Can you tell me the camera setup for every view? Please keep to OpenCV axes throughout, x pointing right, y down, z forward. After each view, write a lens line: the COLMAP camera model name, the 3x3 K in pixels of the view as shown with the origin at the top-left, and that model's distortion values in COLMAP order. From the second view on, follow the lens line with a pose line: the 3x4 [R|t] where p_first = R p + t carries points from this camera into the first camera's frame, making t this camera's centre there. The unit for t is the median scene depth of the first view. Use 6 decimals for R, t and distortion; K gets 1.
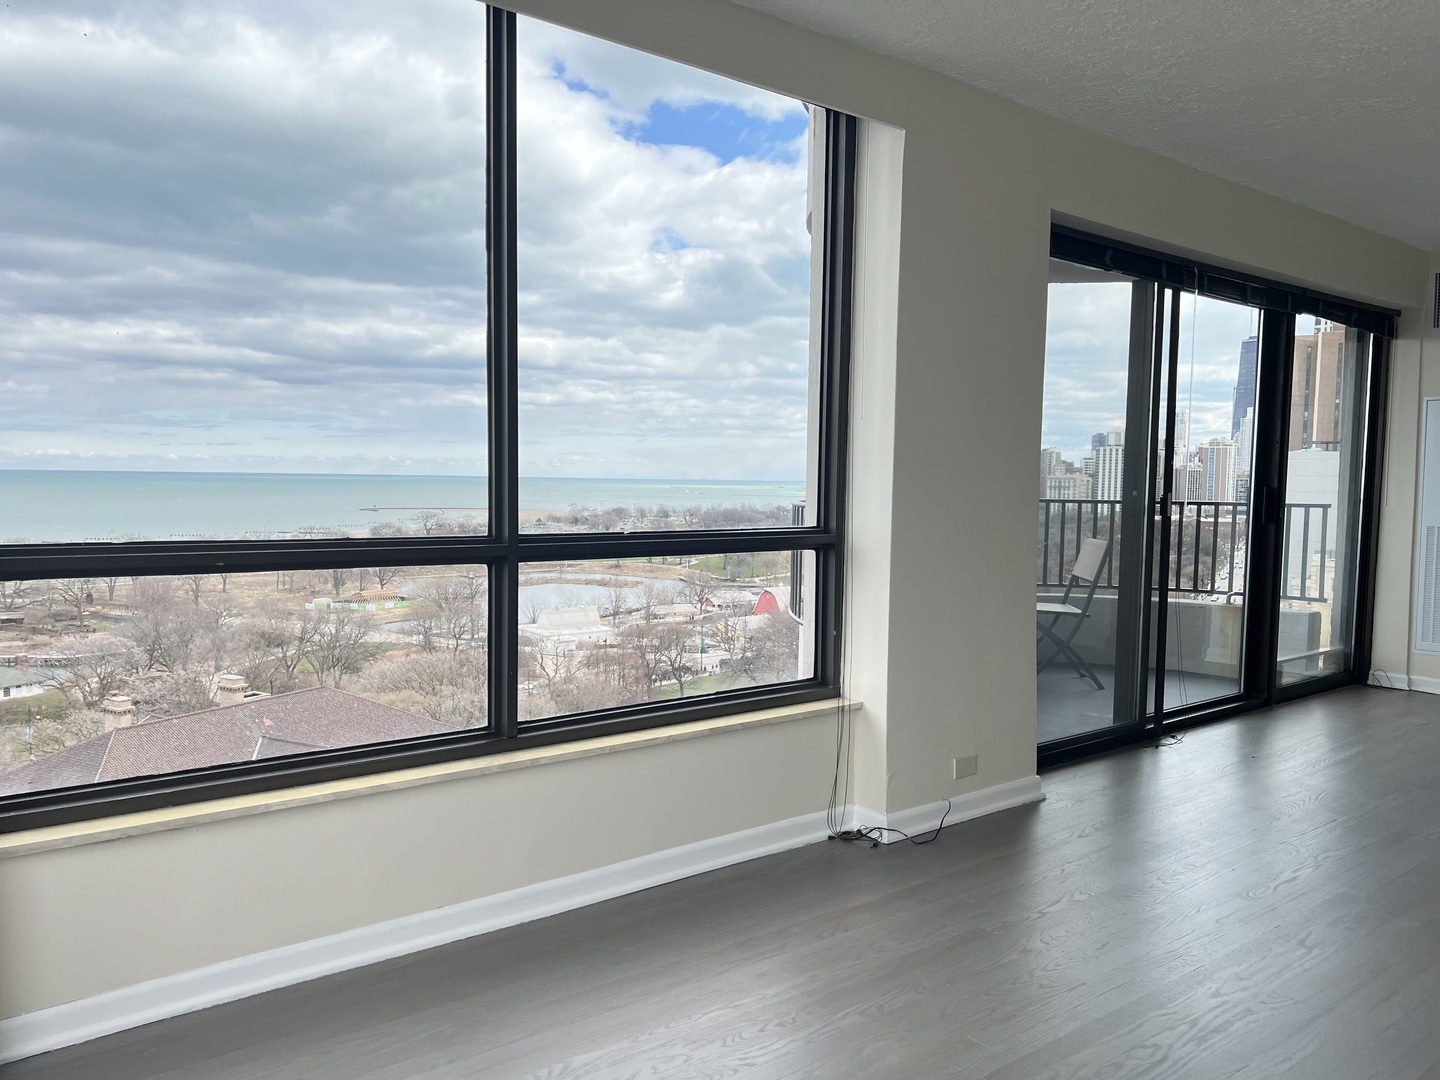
lens RADIAL K [[1060.0, 0, 711.6], [0, 1060.0, 557.6], [0, 0, 1]] dist [0.064681, -0.078788]
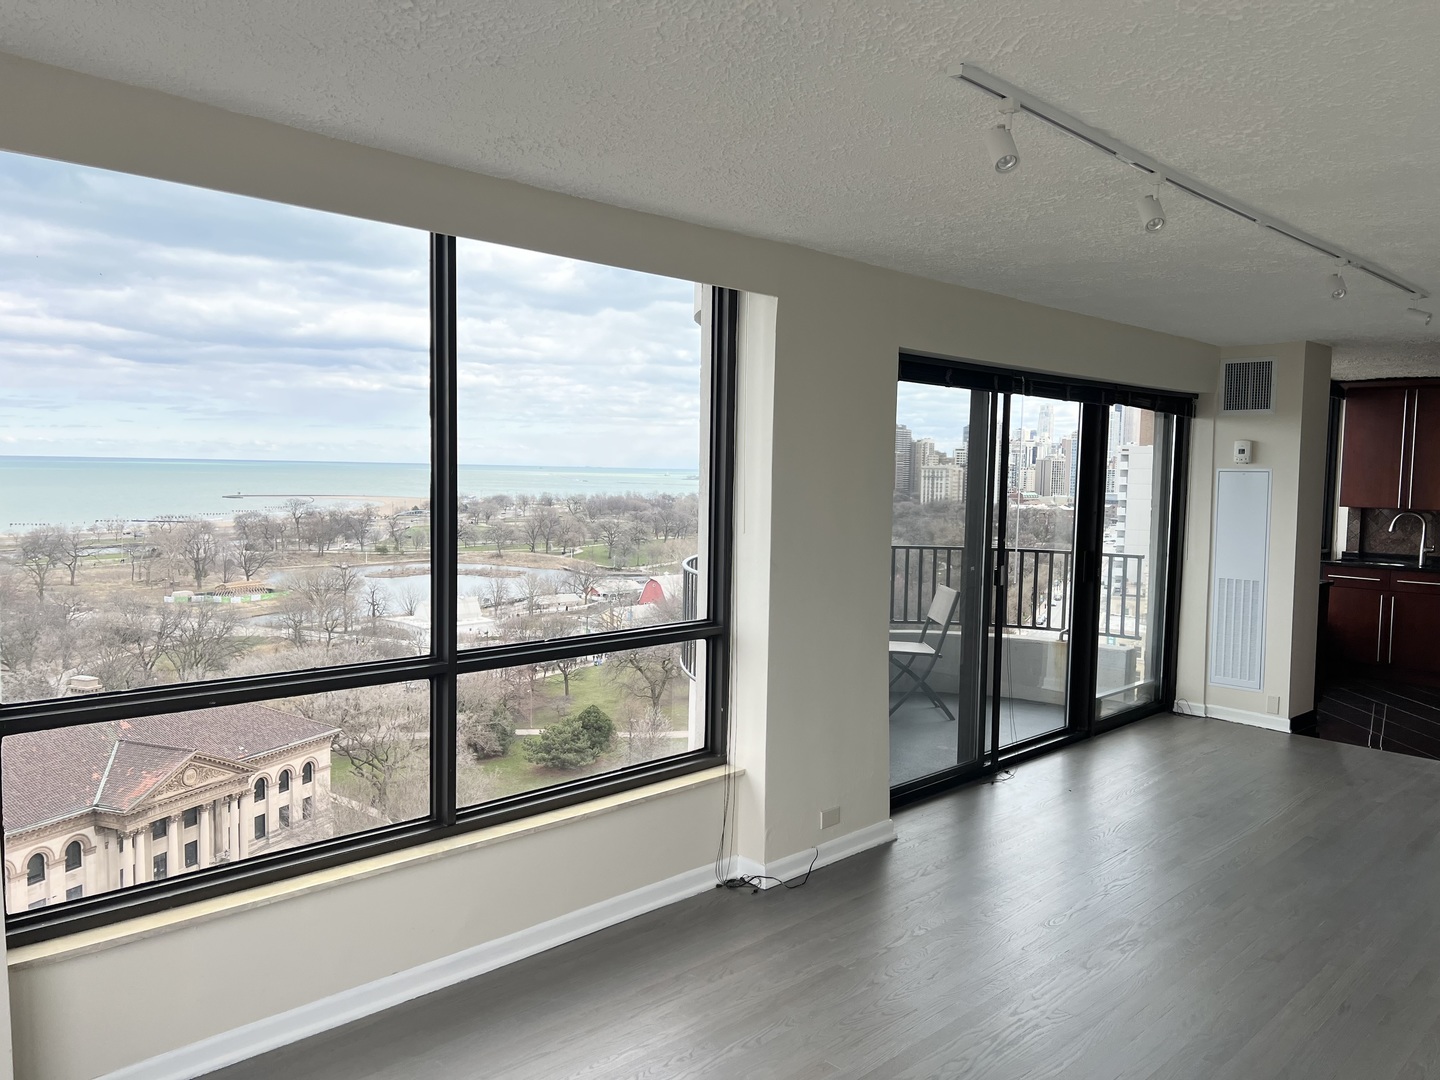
lens RADIAL K [[1066.6, 0, 720.0], [0, 1066.6, 540.0], [0, 0, 1]] dist [0.020686, -0.005160]
pose [[0.993310, -0.002798, 0.115447, -0.020080], [0.003369, 0.999983, -0.004753, -0.103306], [-0.115432, 0.005110, 0.993302, -0.160722]]
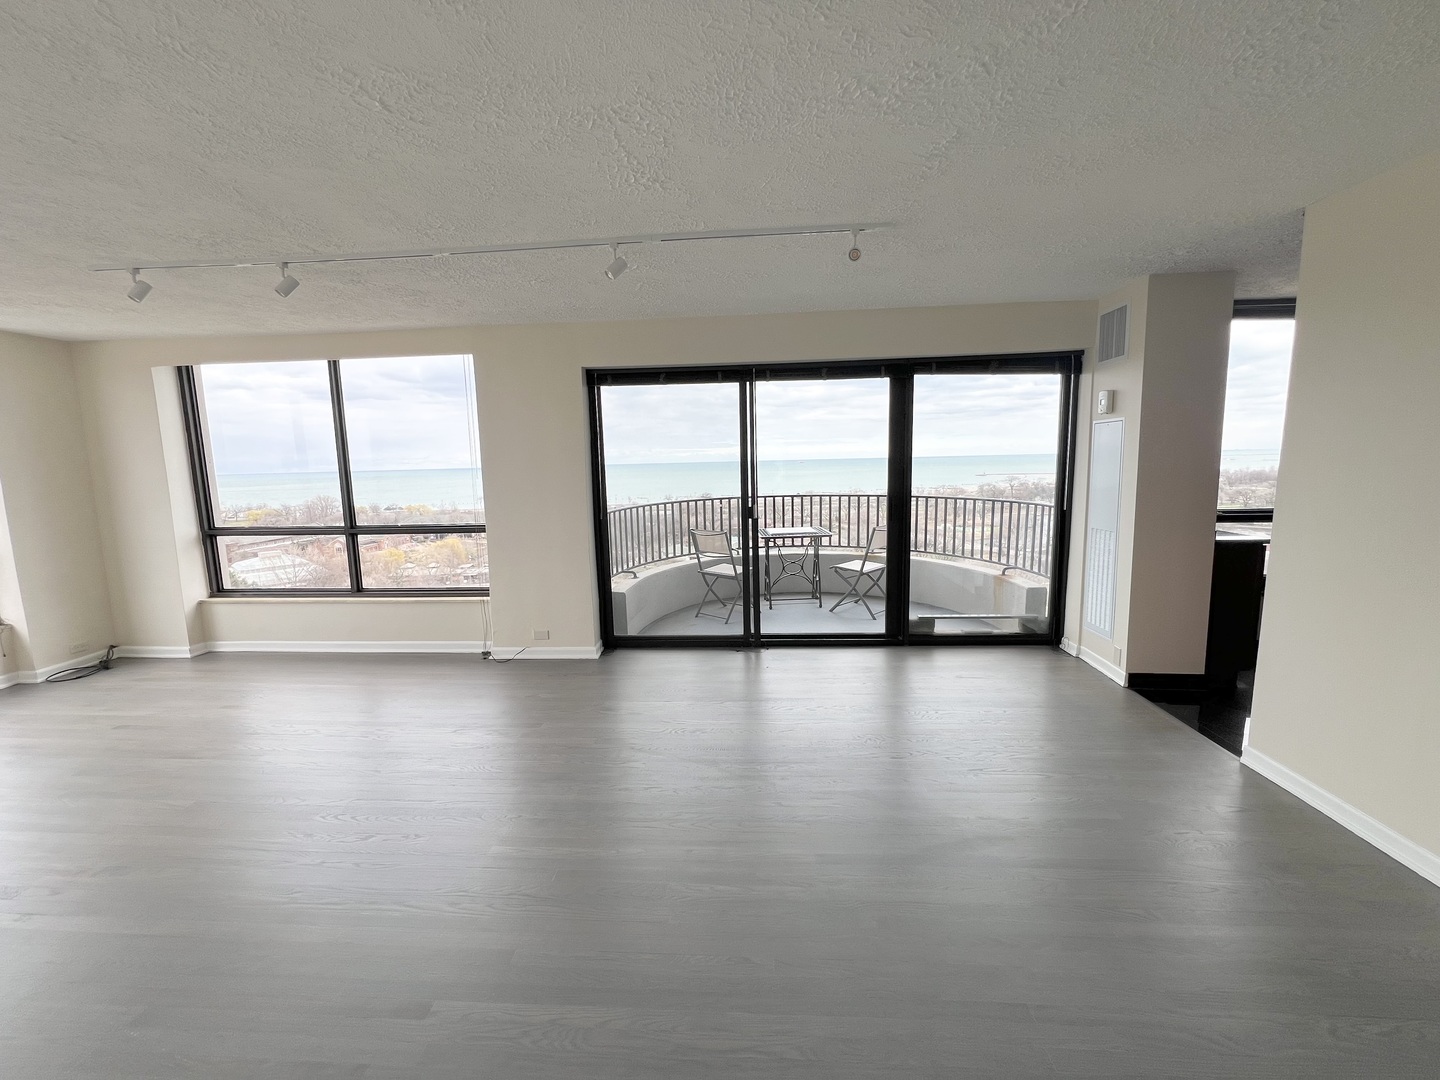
lens RADIAL K [[572.2, 0, 720.0], [0, 572.2, 540.0], [0, 0, 1]] dist [0.000570, 0.000071]
pose [[0.741334, 0.061177, -0.668343, 1.229972], [-0.016037, 0.997167, 0.073488, -0.087175], [0.670945, -0.043761, 0.740215, 0.366082]]
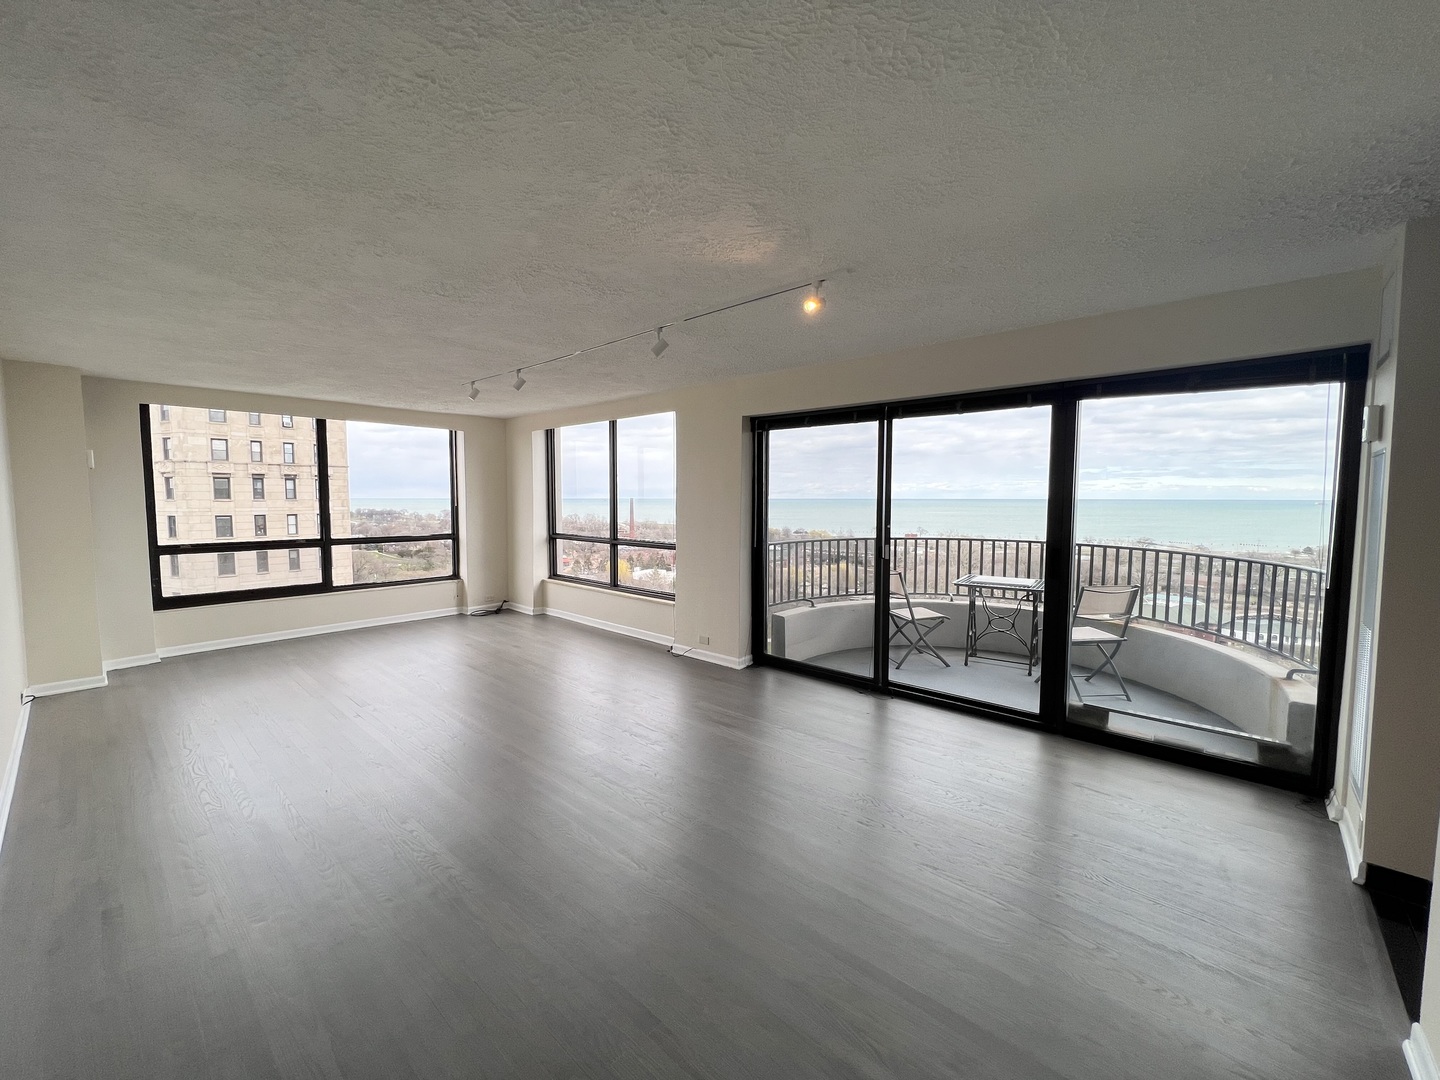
lens RADIAL K [[577.4, 0, 720.0], [0, 577.4, 540.0], [0, 0, 1]] dist [0.003288, 0.000210]
pose [[0.173993, 0.060355, -0.982896, 1.553977], [-0.073274, 0.996147, 0.048198, -0.113689], [0.982017, 0.063634, 0.177745, 0.745362]]
